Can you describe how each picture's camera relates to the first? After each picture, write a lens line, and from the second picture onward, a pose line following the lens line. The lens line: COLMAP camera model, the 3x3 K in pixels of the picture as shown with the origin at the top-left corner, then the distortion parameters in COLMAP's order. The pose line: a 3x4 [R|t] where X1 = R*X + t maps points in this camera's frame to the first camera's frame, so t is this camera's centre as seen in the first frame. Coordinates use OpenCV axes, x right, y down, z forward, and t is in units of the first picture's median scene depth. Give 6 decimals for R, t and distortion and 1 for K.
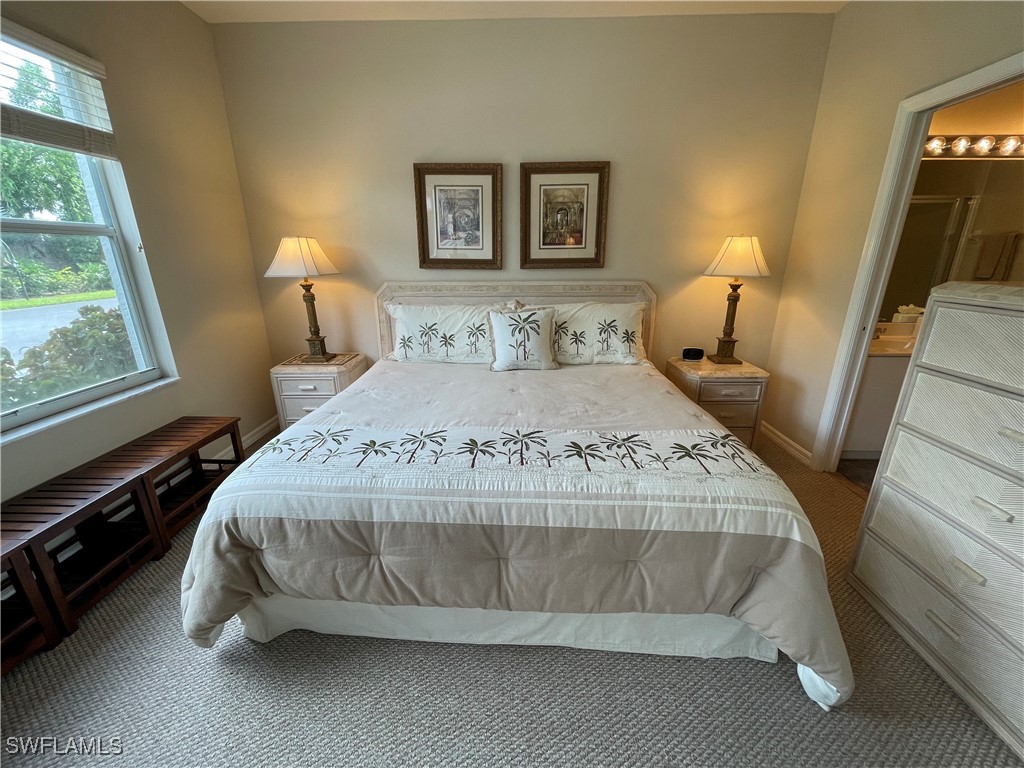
lens RADIAL K [[413.7, 0, 509.1], [0, 413.7, 387.6], [0, 0, 1]] dist [-0.002739, 0.000465]
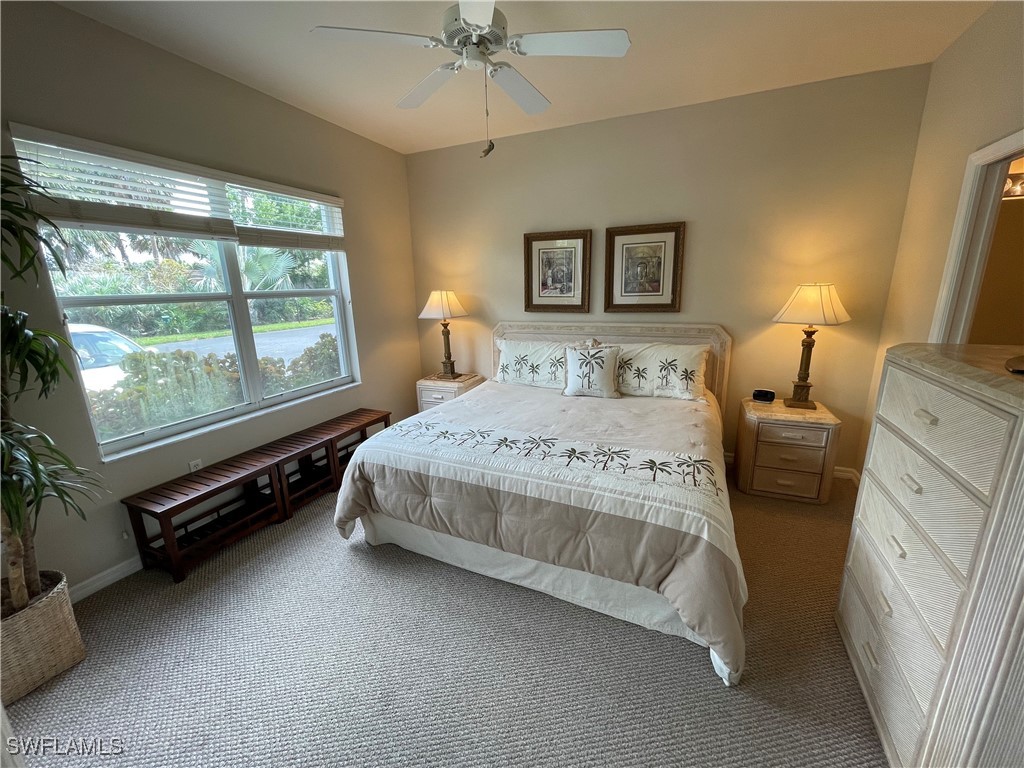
lens RADIAL K [[413.7, 0, 507.8], [0, 413.7, 386.2], [0, 0, 1]] dist [-0.002739, 0.000465]
pose [[0.924527, 0.073213, -0.374018, 0.324675], [-0.098019, 0.994040, -0.047712, 0.009885], [0.368296, 0.080772, 0.926193, -0.261482]]
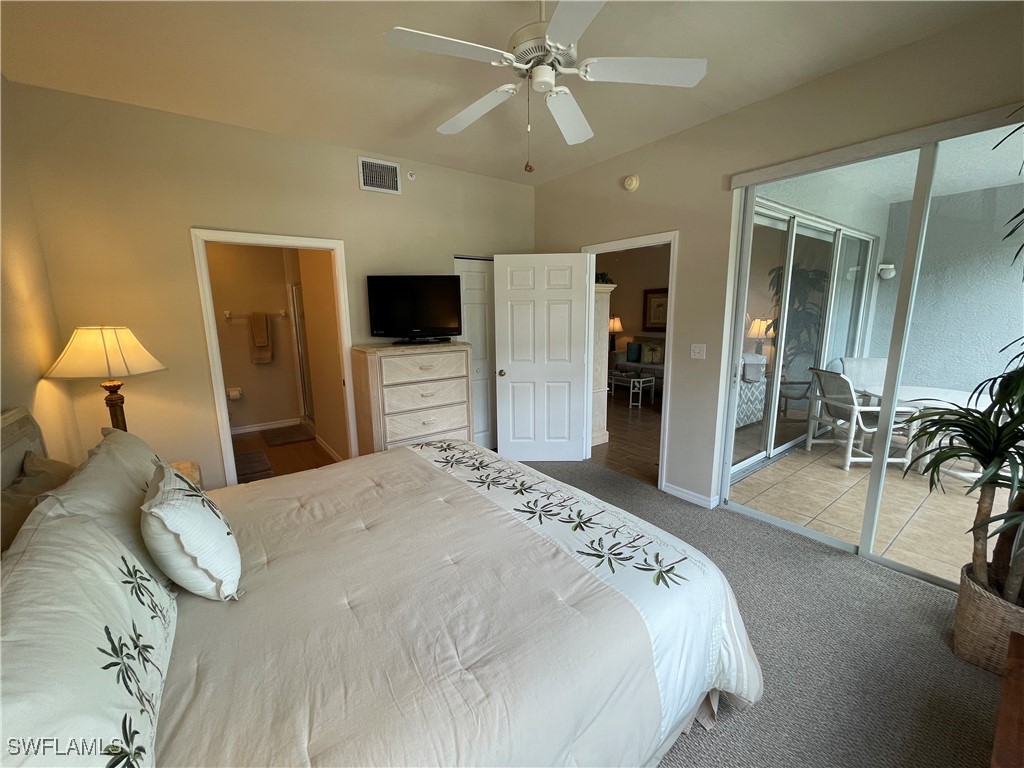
lens RADIAL K [[413.7, 0, 506.5], [0, 413.7, 383.9], [0, 0, 1]] dist [-0.002739, 0.000465]
pose [[-0.615746, -0.123416, 0.778220, -0.711964], [0.260098, 0.900460, 0.348598, -0.431488], [-0.743779, 0.417061, -0.522354, 1.098654]]
